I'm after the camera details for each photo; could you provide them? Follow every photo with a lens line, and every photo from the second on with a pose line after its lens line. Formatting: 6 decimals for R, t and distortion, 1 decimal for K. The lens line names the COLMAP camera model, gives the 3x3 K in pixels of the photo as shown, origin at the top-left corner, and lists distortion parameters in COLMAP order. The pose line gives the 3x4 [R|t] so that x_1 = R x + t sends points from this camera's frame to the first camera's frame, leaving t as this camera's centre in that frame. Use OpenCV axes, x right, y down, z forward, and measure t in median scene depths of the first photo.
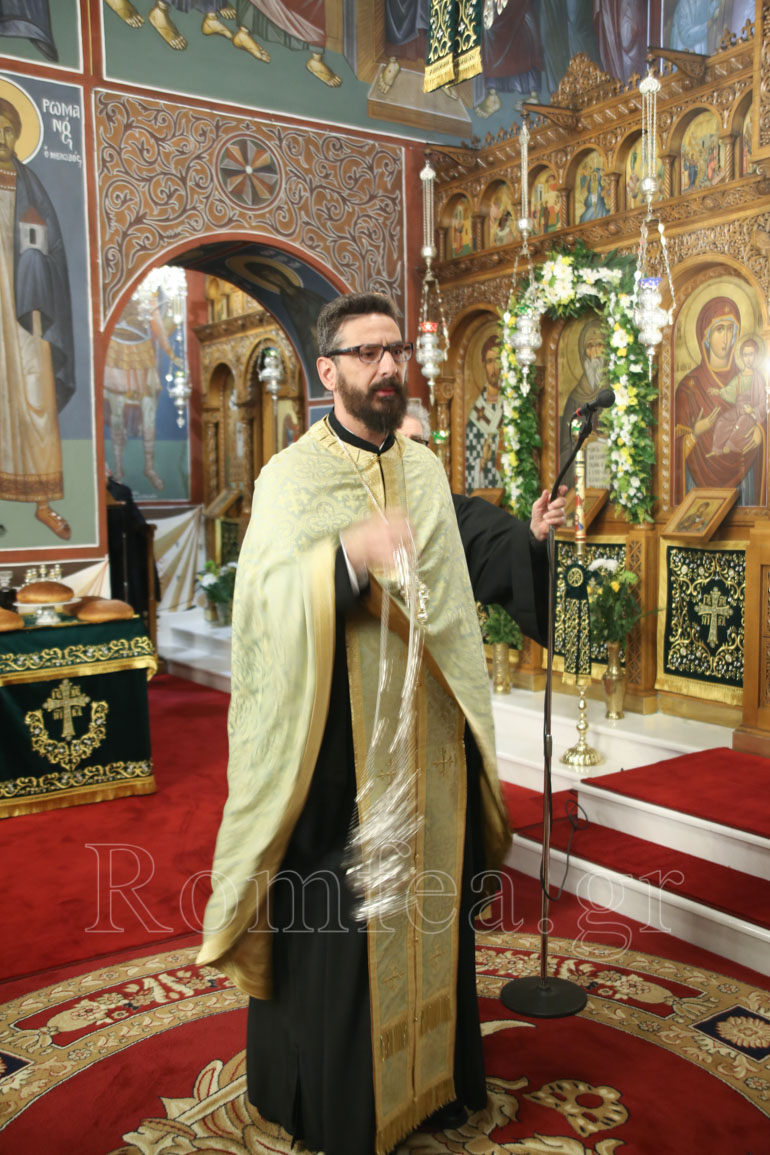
lens RADIAL K [[1129.1, 0, 385.0], [0, 1129.1, 577.5], [0, 0, 1]] dist [-0.102239, 0.241580]
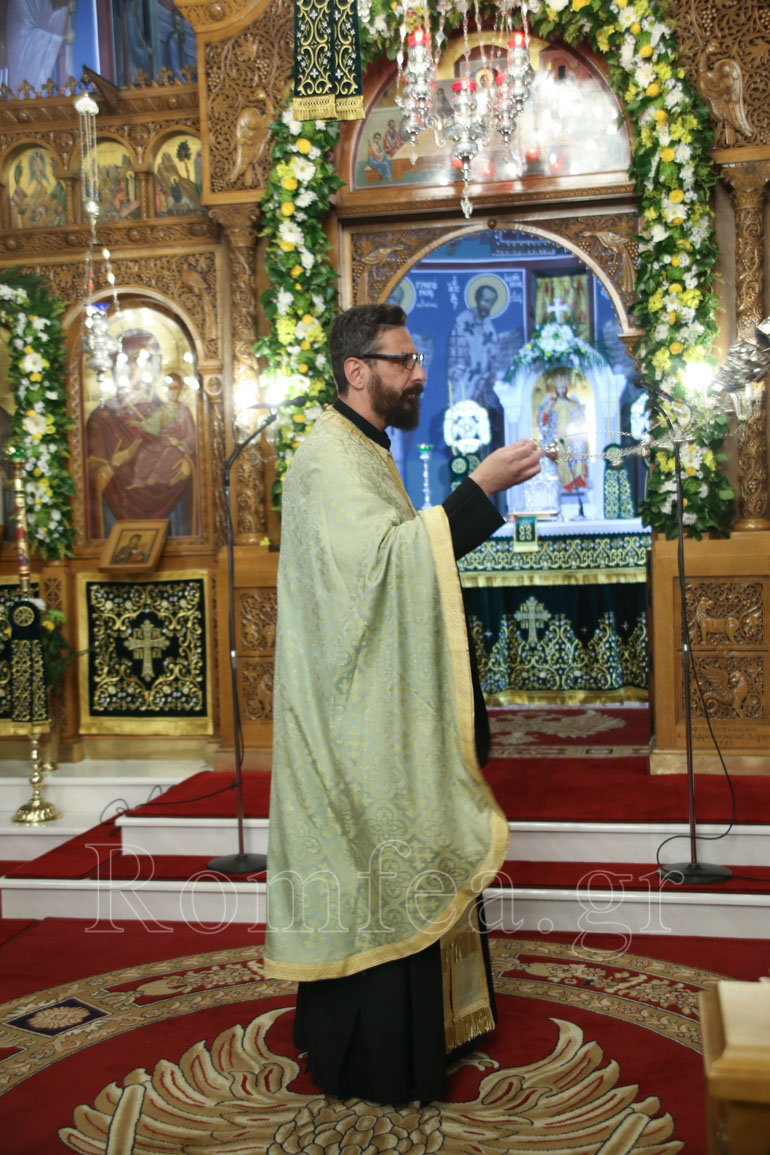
lens RADIAL K [[1304.9, 0, 406.8], [0, 1304.9, 577.2], [0, 0, 1]] dist [0.002104, 0.192113]
pose [[0.710987, -0.032520, 0.702452, -0.336841], [0.080256, 0.996156, -0.035114, 0.028794], [-0.698610, 0.081341, 0.710864, 0.017138]]
